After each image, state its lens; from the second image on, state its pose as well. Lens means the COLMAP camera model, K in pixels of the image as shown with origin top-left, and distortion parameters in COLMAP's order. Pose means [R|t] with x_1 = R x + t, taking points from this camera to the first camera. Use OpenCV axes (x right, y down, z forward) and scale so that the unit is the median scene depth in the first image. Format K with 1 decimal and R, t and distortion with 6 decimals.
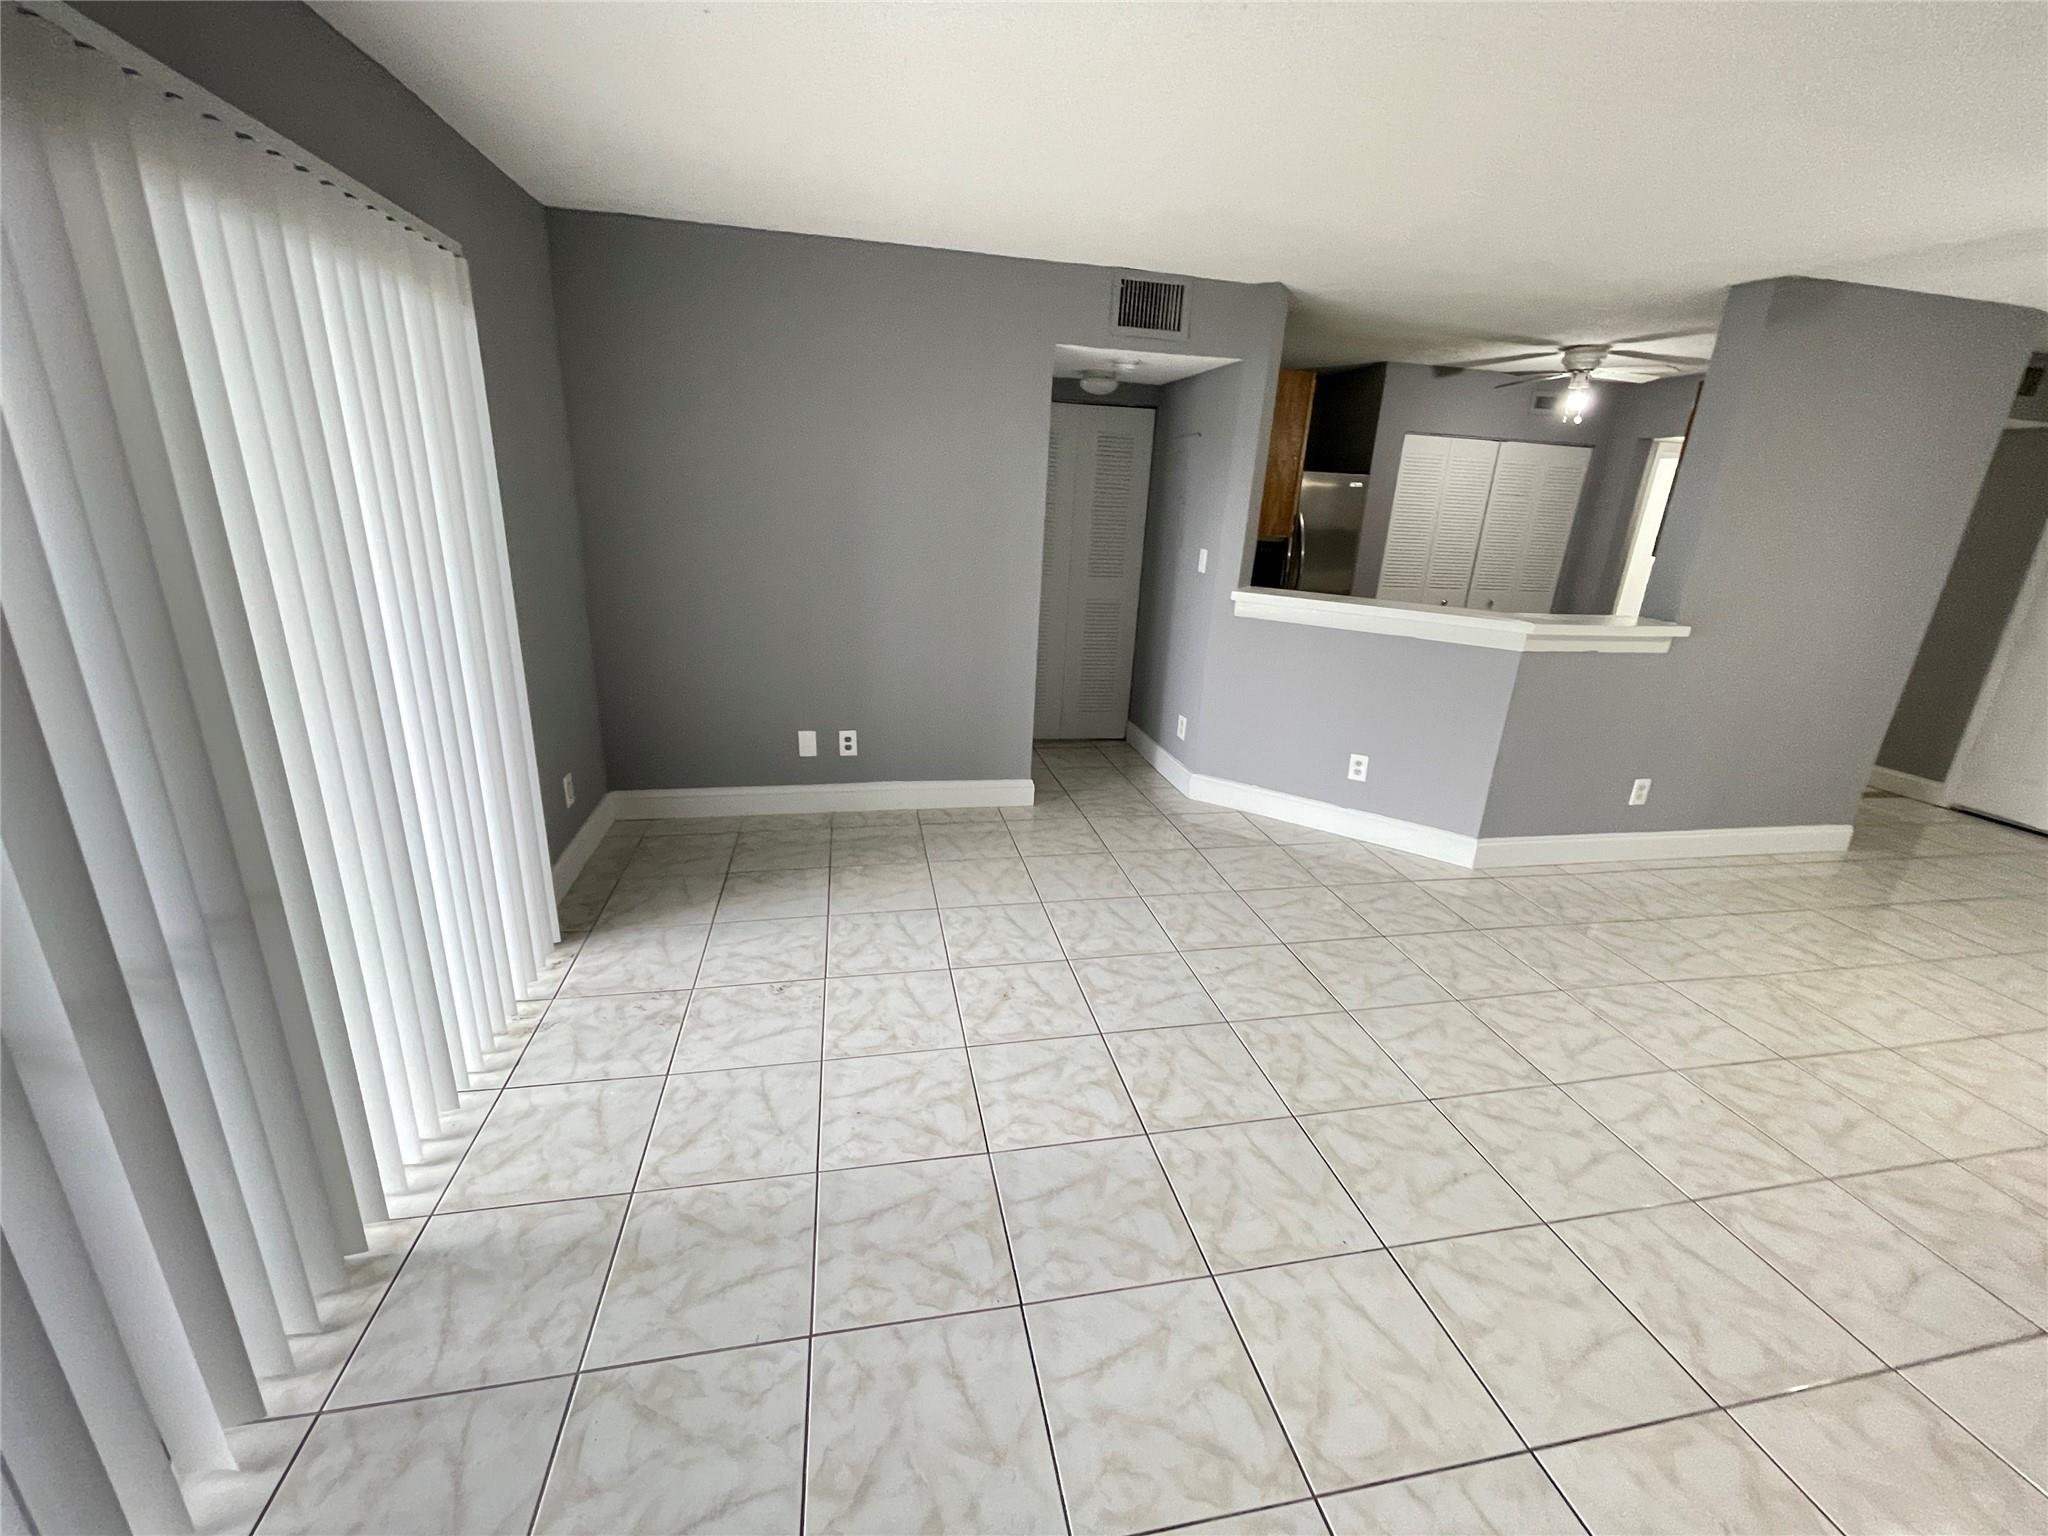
lens RADIAL K [[829.8, 0, 1016.9], [0, 829.8, 761.7], [0, 0, 1]] dist [-0.005143, 0.000752]
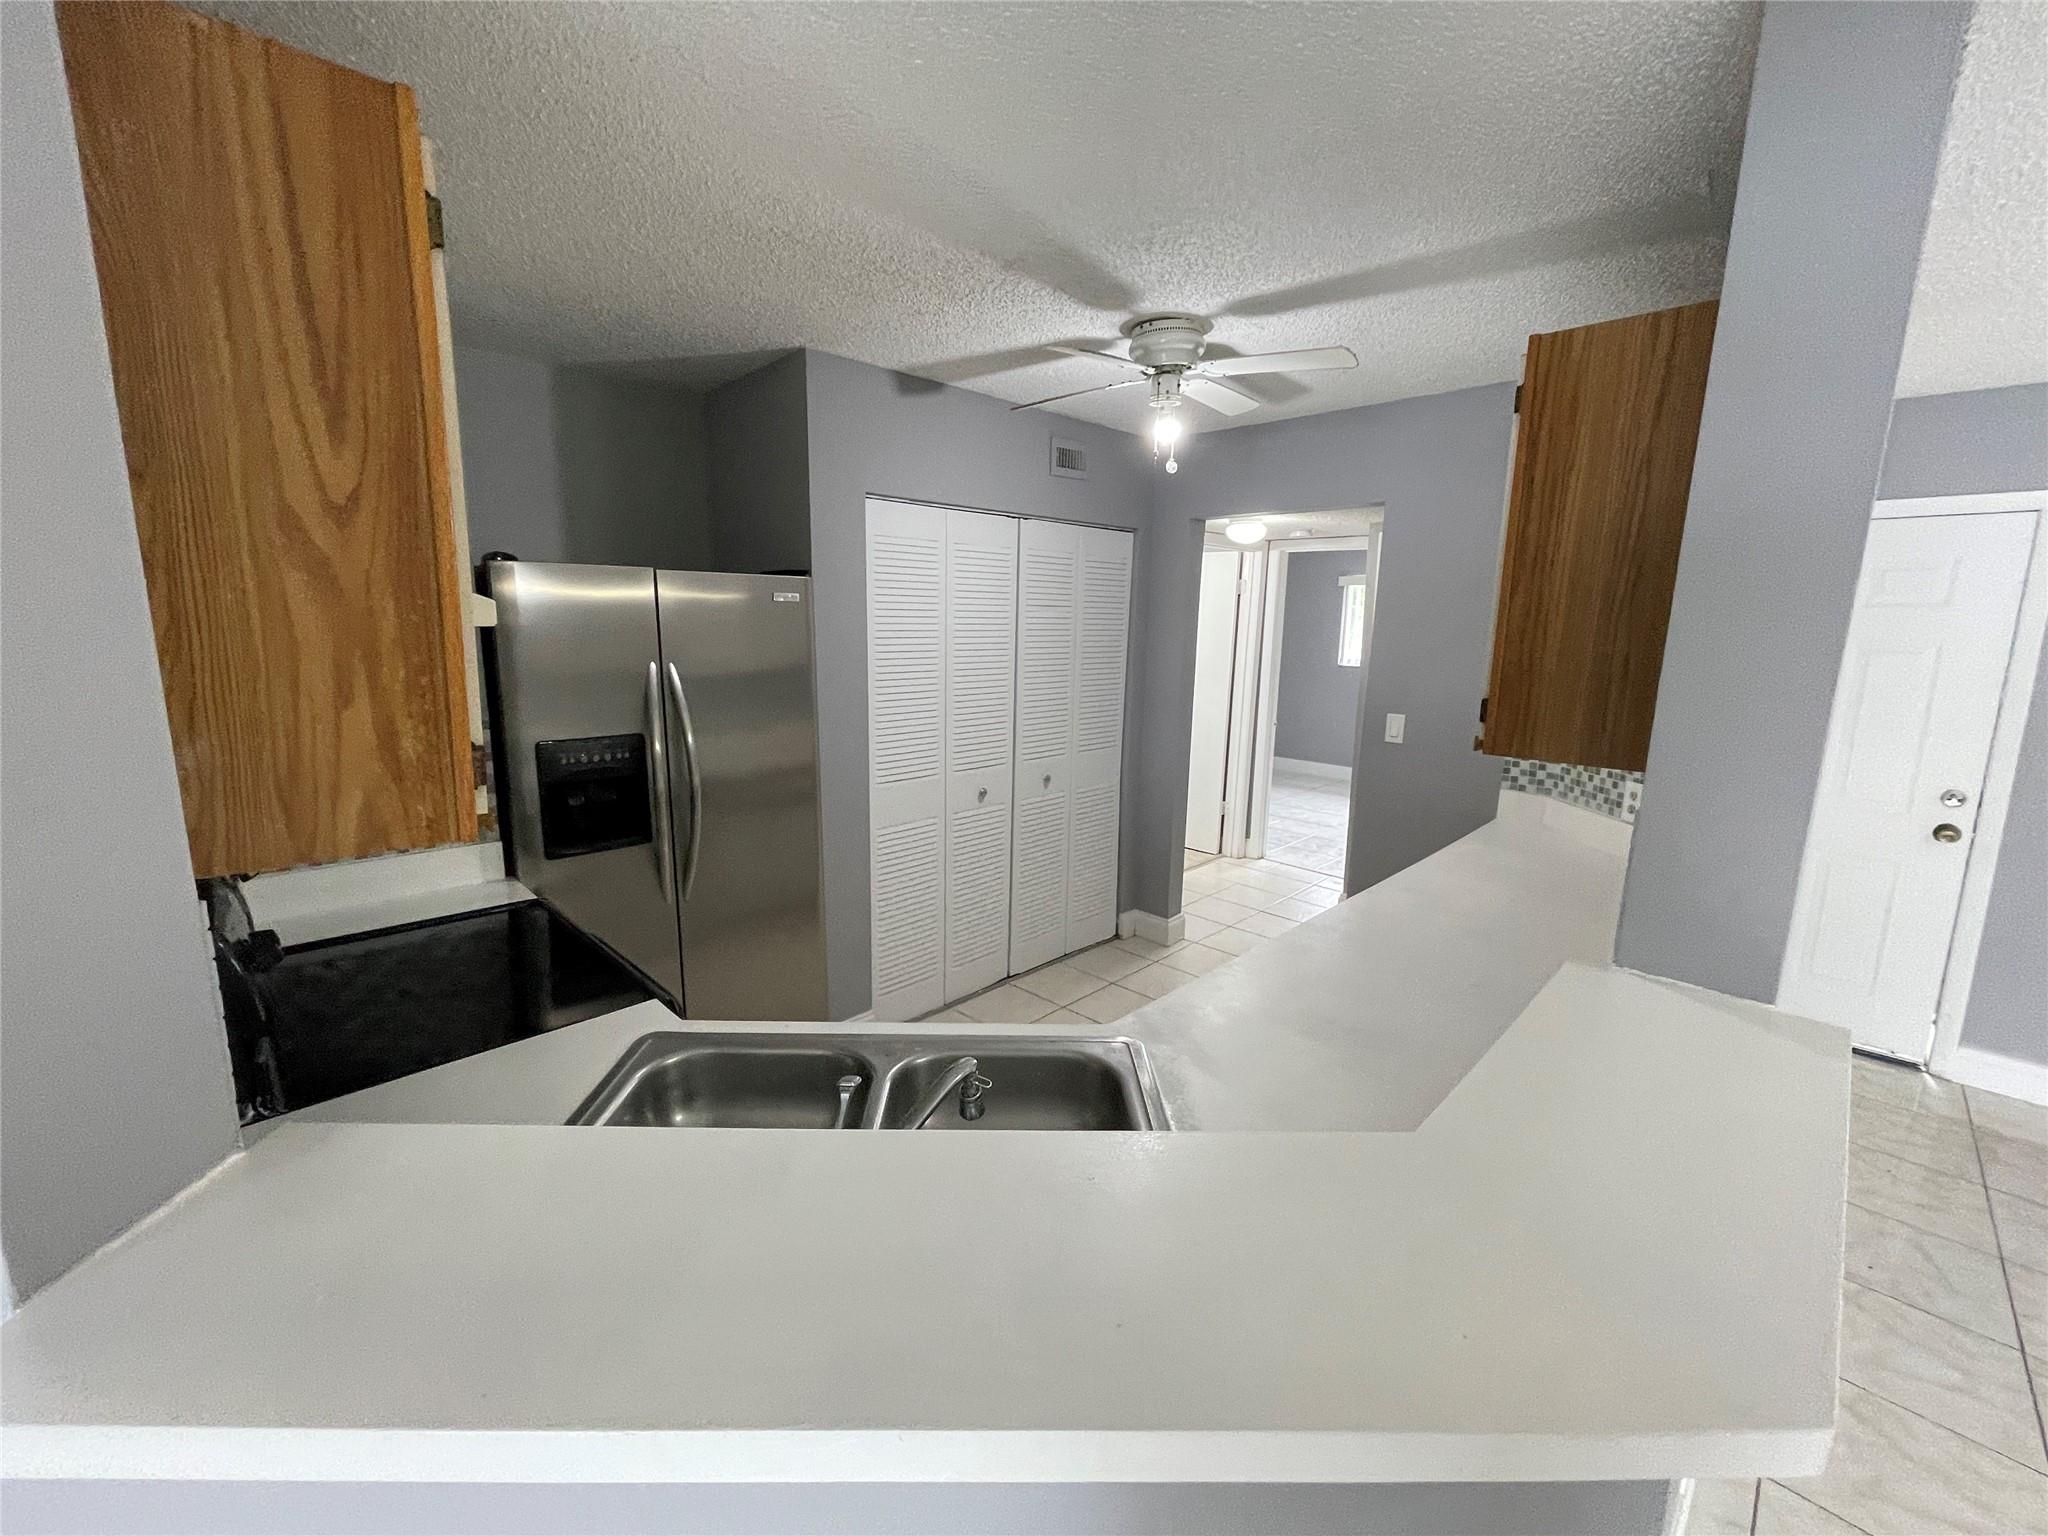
lens RADIAL K [[829.8, 0, 1019.0], [0, 829.8, 761.7], [0, 0, 1]] dist [-0.005143, 0.000752]
pose [[0.830785, -0.132376, 0.540622, 0.389706], [0.197753, 0.978135, -0.064386, -0.289326], [-0.520278, 0.160400, 0.838798, 0.855327]]
